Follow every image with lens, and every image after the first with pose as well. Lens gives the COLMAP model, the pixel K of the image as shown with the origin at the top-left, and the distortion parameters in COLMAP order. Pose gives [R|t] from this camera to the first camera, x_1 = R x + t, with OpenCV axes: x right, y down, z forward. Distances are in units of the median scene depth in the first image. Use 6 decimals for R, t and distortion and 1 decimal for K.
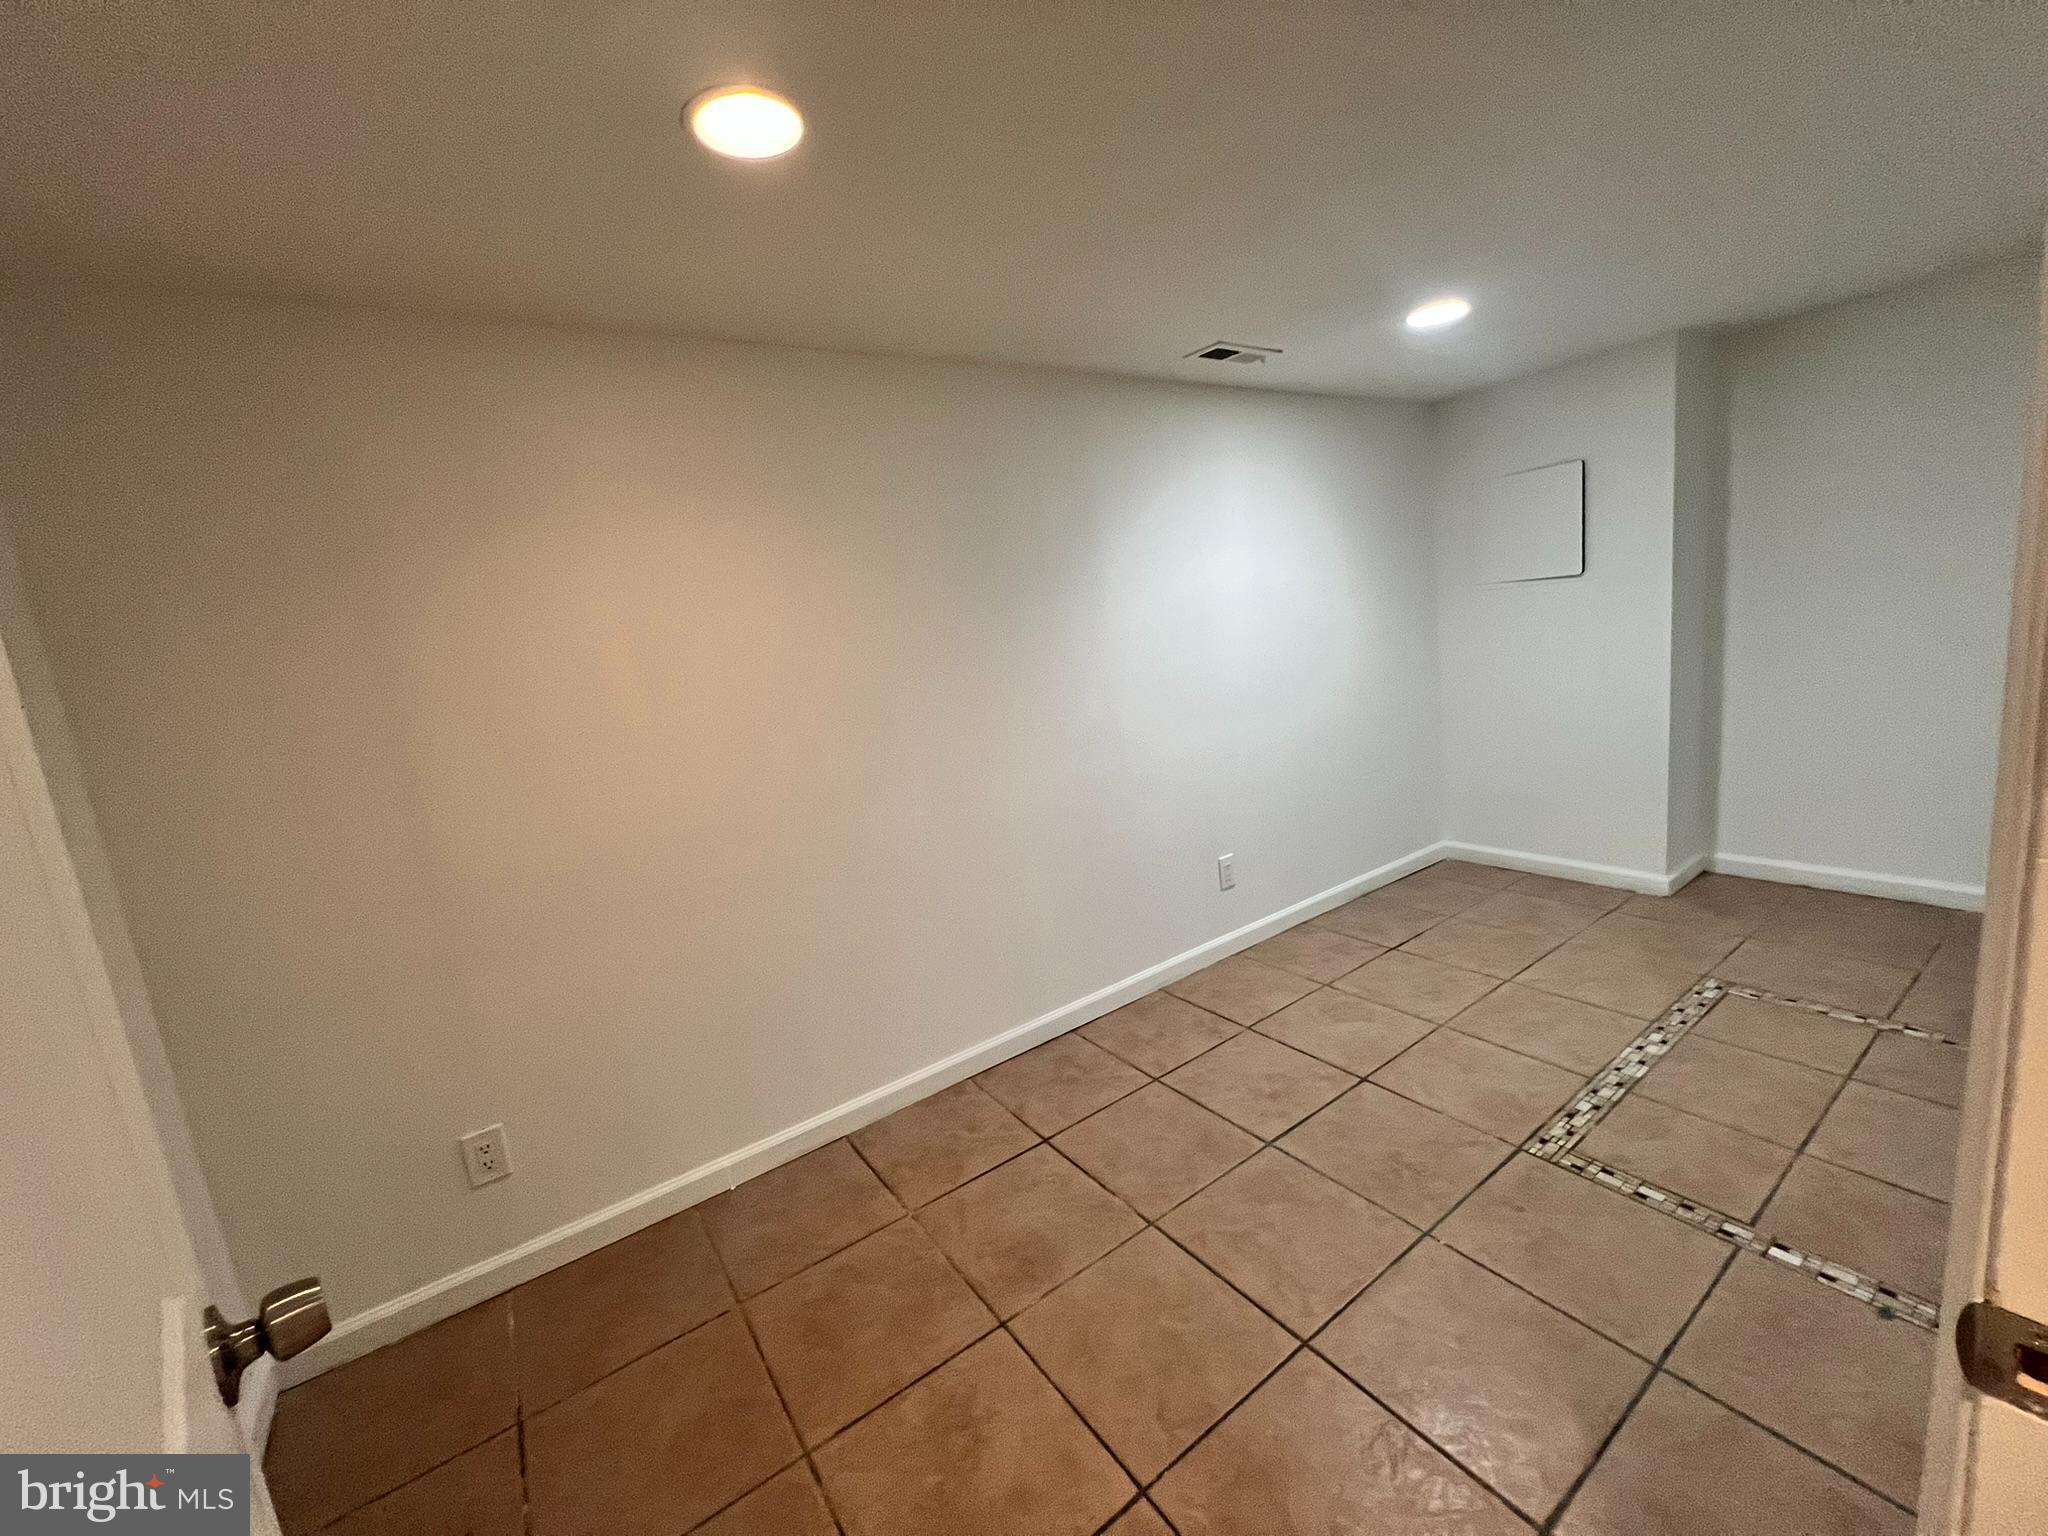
lens RADIAL K [[817.4, 0, 1018.9], [0, 817.4, 762.2], [0, 0, 1]] dist [-0.003381, 0.001276]
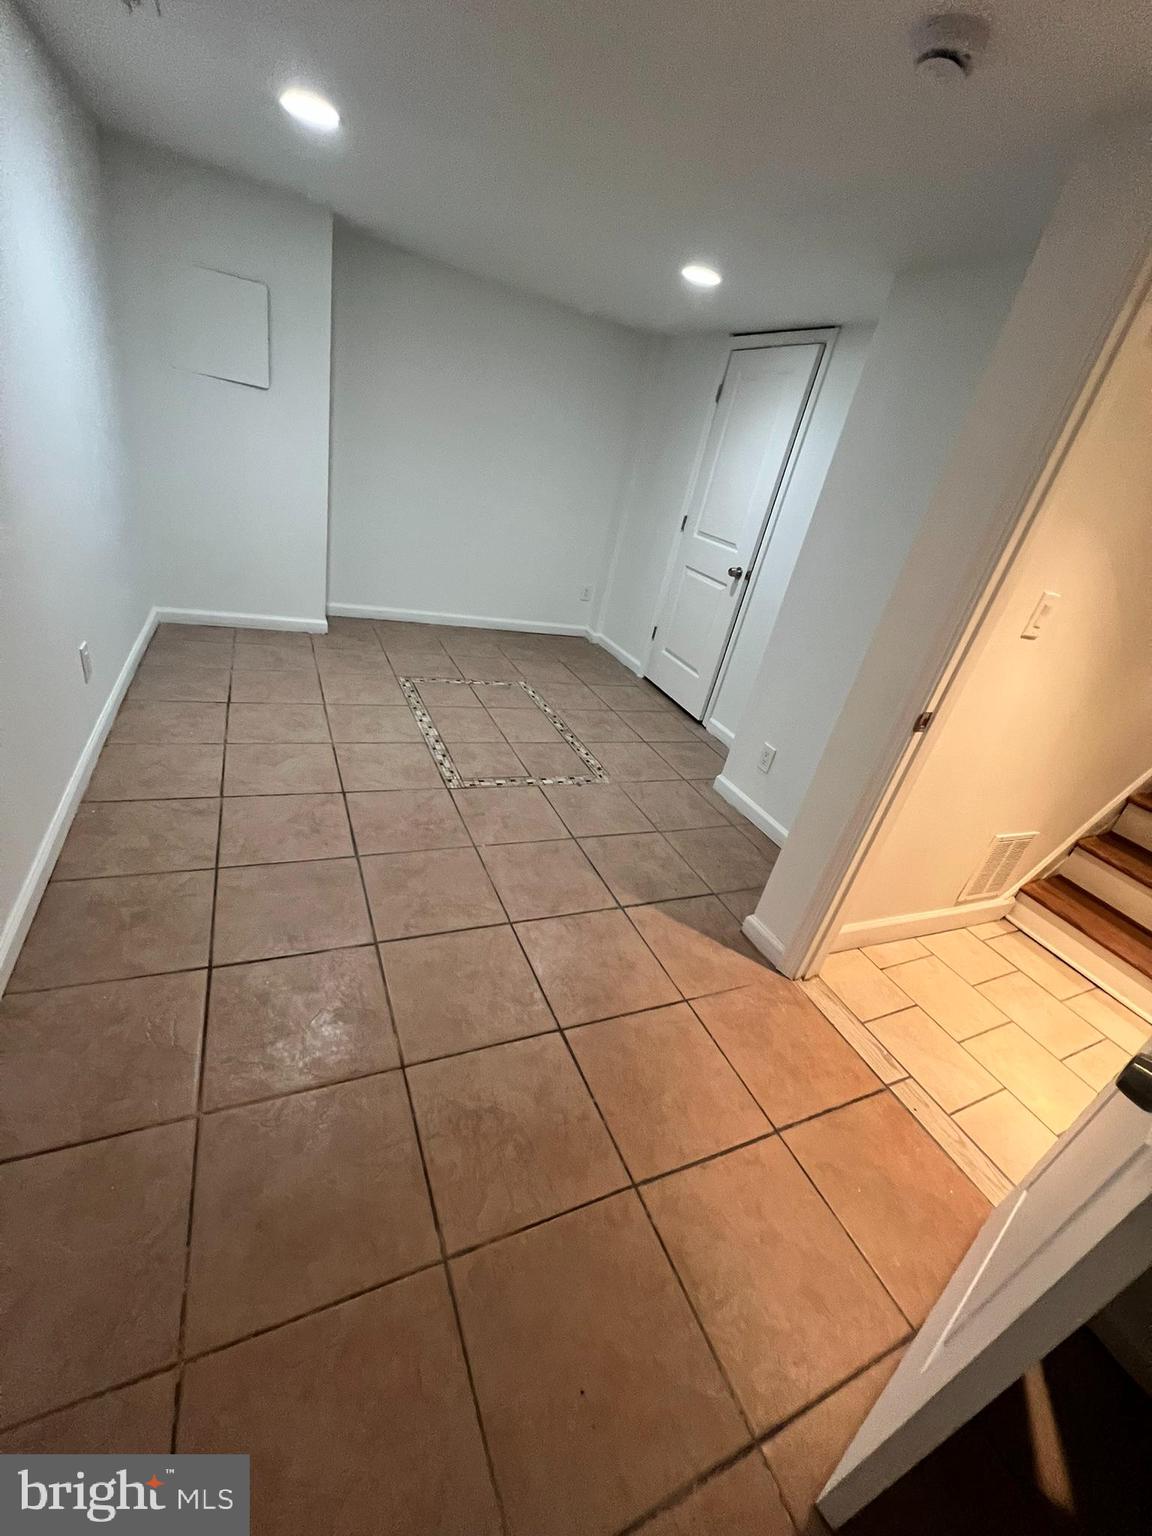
lens RADIAL K [[613.0, 0, 577.4], [0, 613.0, 766.9], [0, 0, 1]] dist [-0.003381, 0.001276]
pose [[0.140043, -0.319370, 0.937225, -0.431590], [-0.056268, 0.942456, 0.329560, -0.015003], [-0.988545, -0.098888, 0.114014, 0.445713]]
